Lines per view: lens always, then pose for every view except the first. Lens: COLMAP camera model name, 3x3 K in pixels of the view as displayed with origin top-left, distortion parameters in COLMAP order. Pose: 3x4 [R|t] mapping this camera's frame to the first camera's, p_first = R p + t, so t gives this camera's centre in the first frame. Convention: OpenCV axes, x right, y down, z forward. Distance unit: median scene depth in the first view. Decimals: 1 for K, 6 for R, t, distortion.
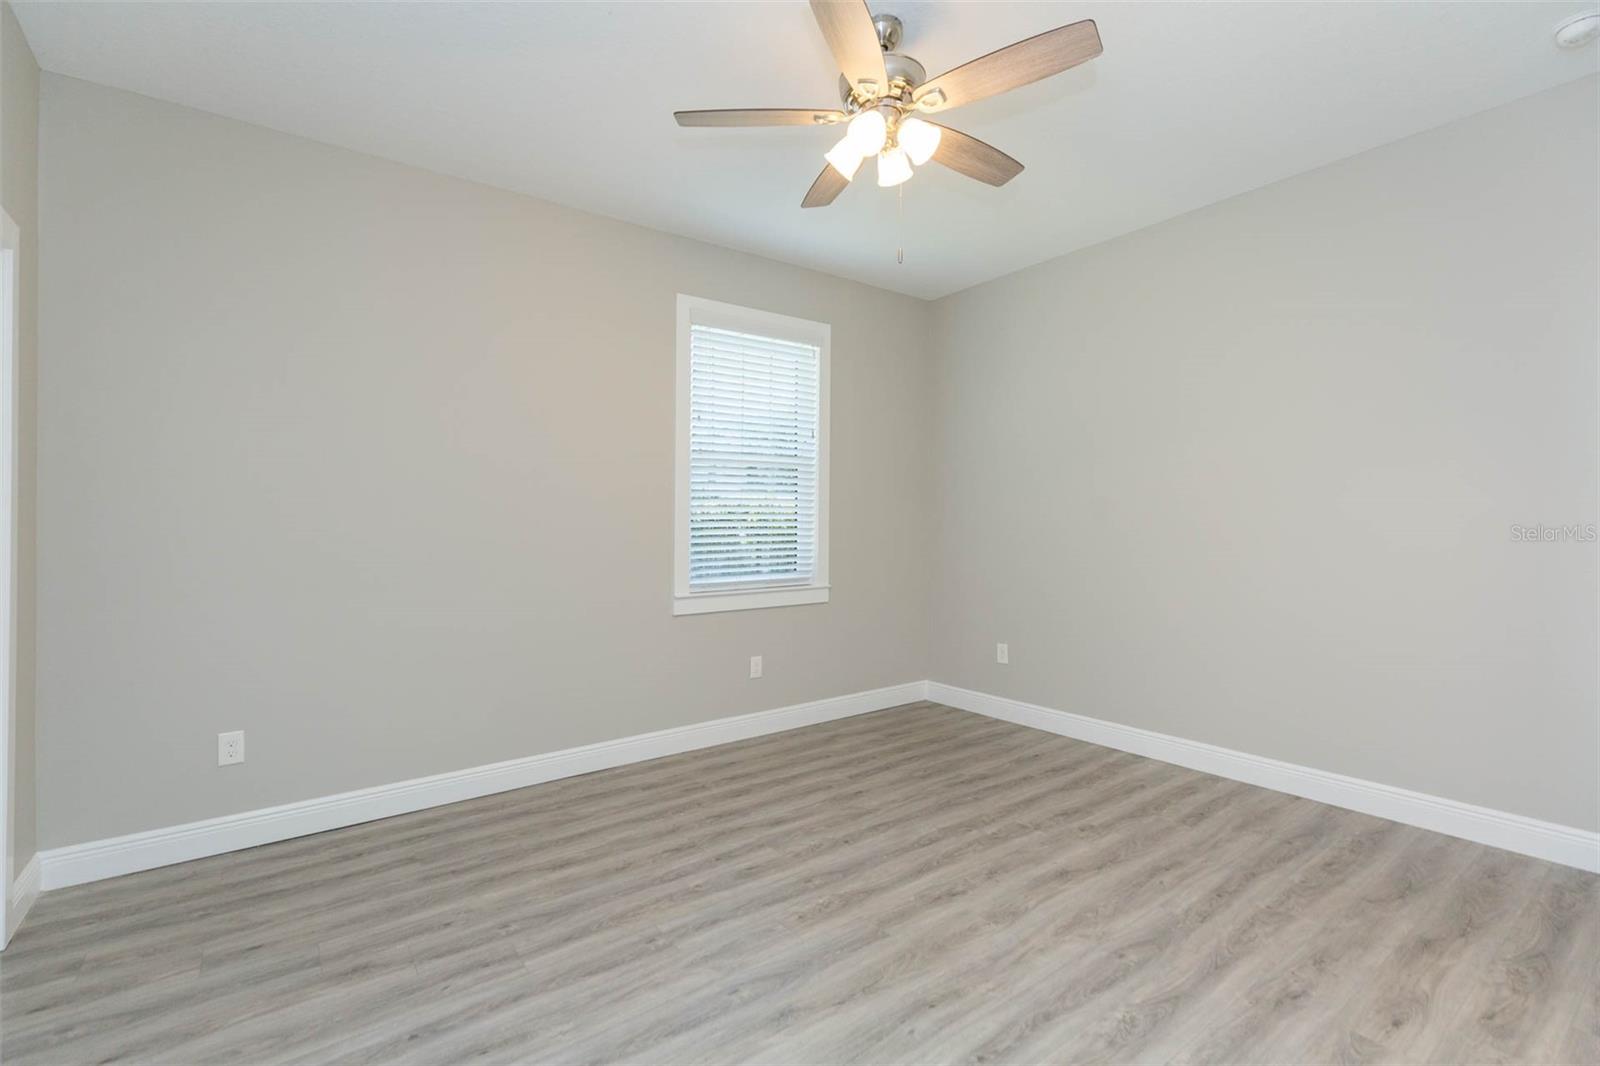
lens RADIAL K [[725.9, 0, 814.3], [0, 725.9, 519.3], [0, 0, 1]] dist [0.004698, -0.000166]
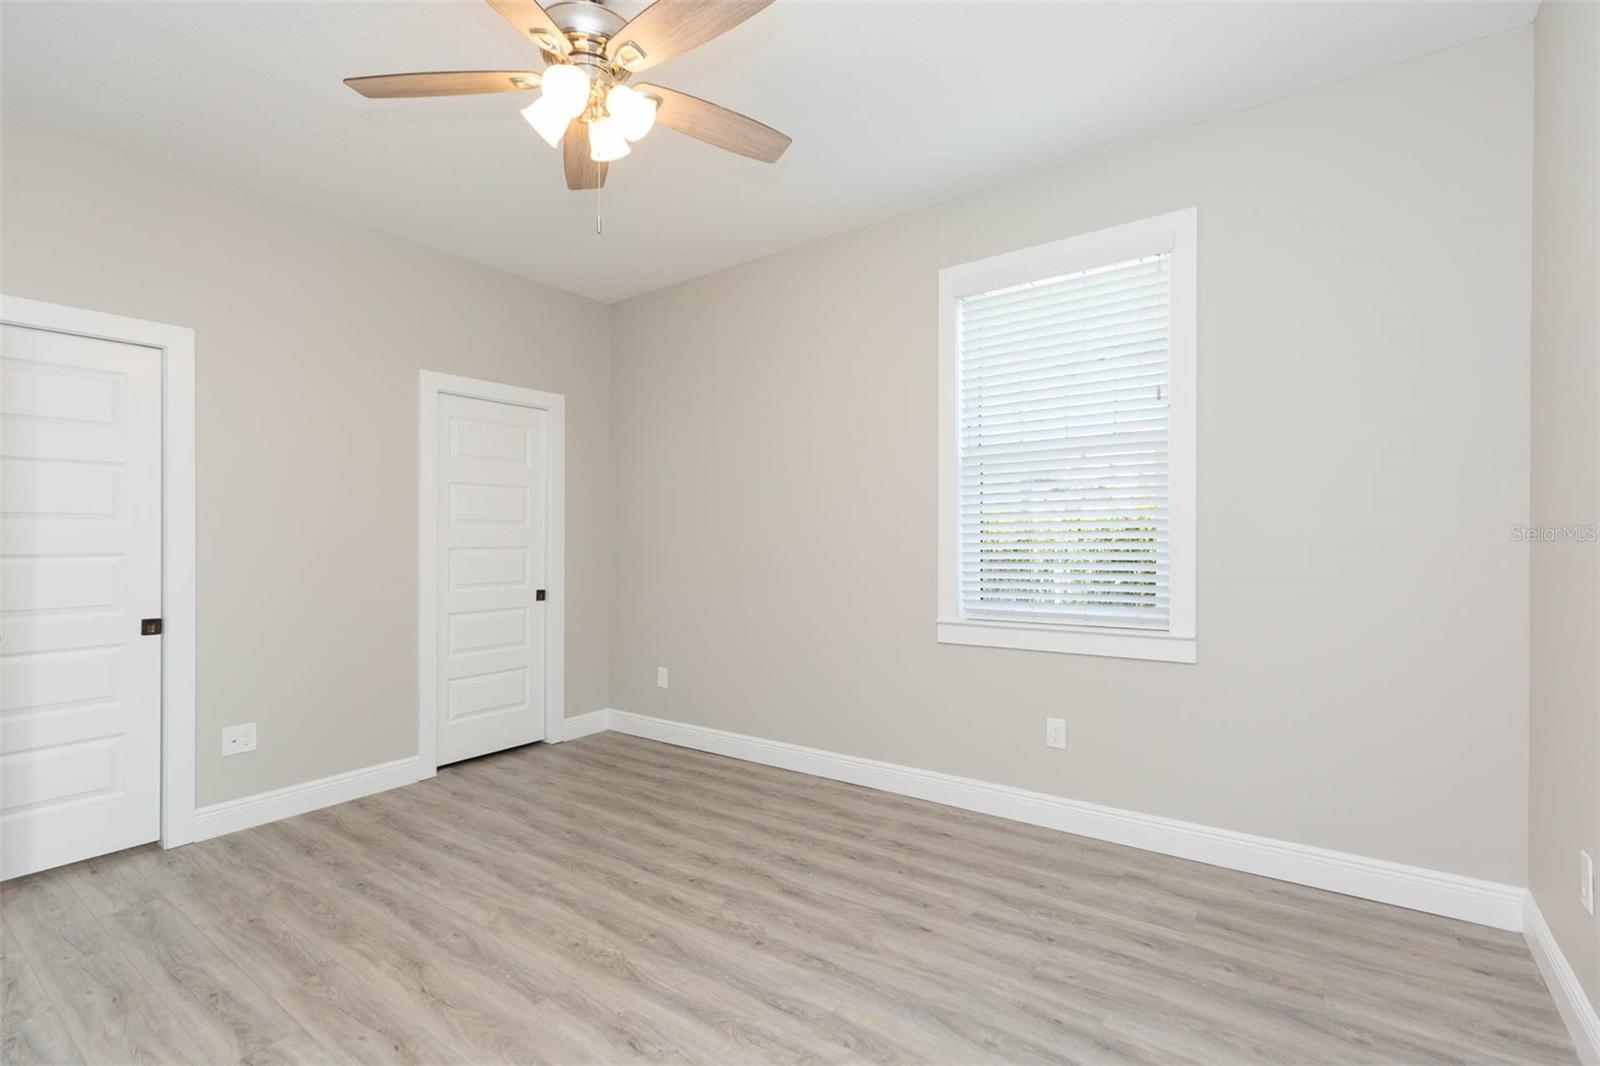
lens RADIAL K [[725.9, 0, 788.6], [0, 725.9, 521.7], [0, 0, 1]] dist [0.004698, -0.000166]
pose [[0.281172, -0.020469, -0.959439, 0.783164], [0.015505, 0.999739, -0.016785, 0.000777], [0.959532, -0.010157, 0.281416, 0.778668]]
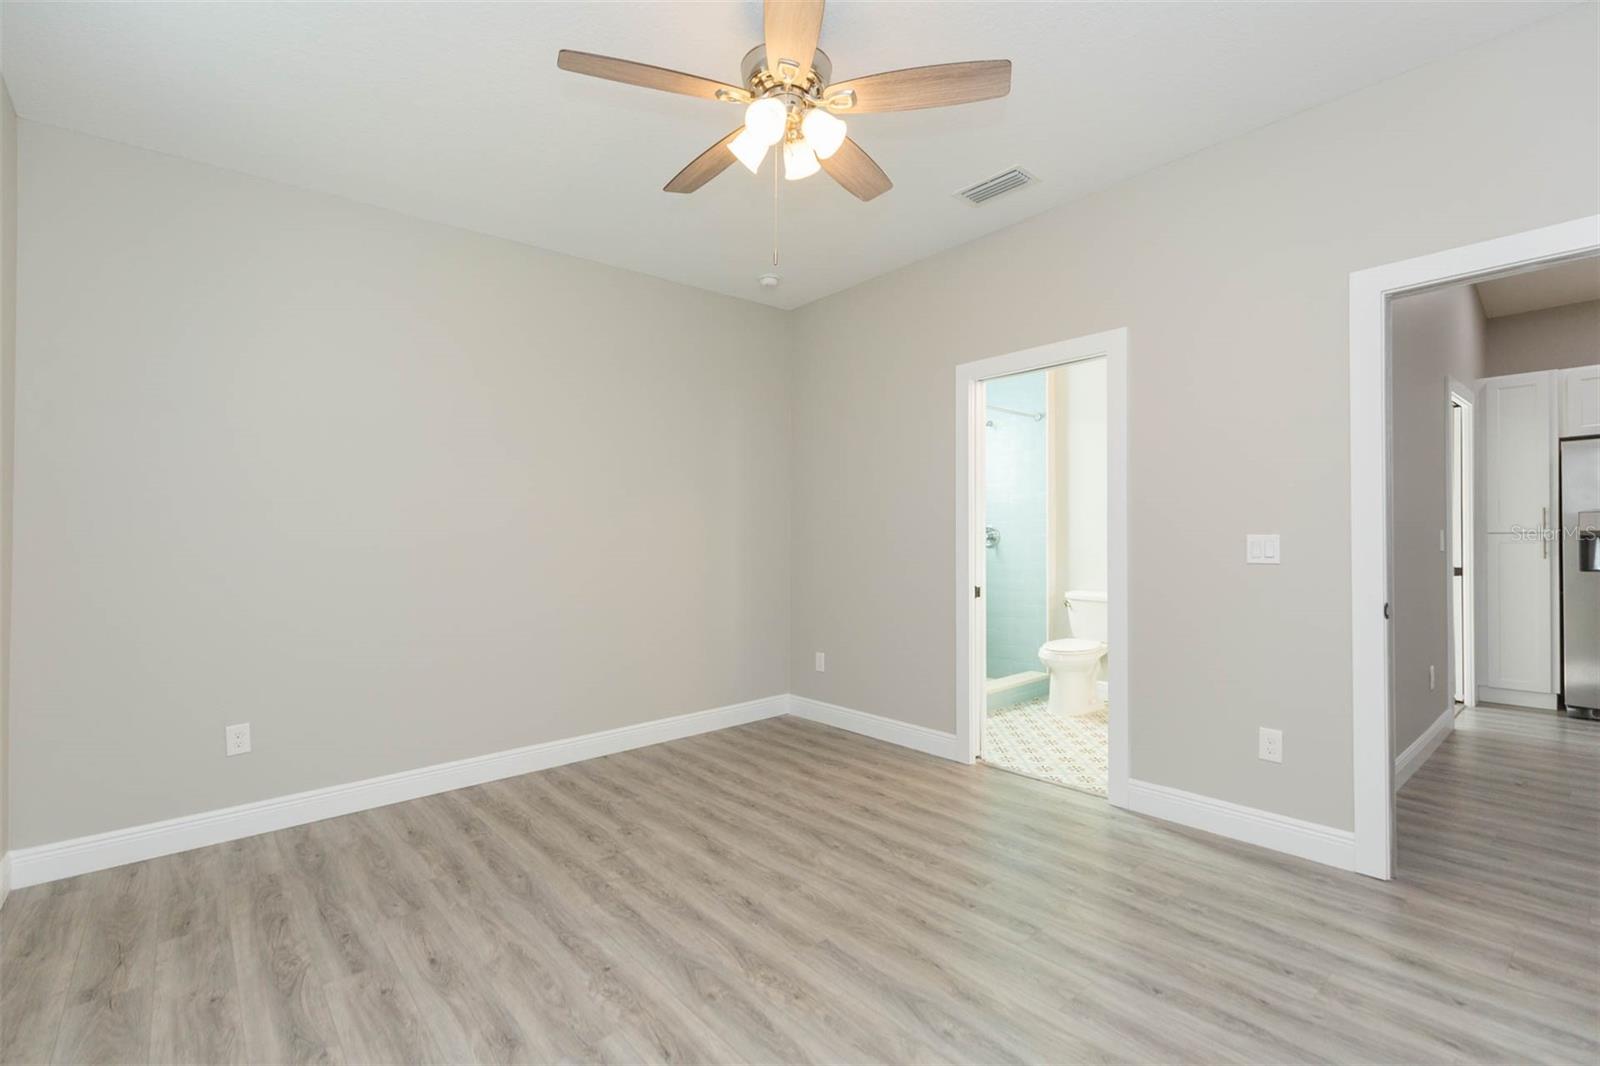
lens RADIAL K [[725.9, 0, 793.3], [0, 725.9, 540.4], [0, 0, 1]] dist [0.004698, -0.000166]
pose [[-0.058721, -0.000462, 0.998274, -0.673931], [0.007711, 0.999970, 0.000916, 0.008686], [-0.998245, 0.007752, -0.058715, 0.814470]]
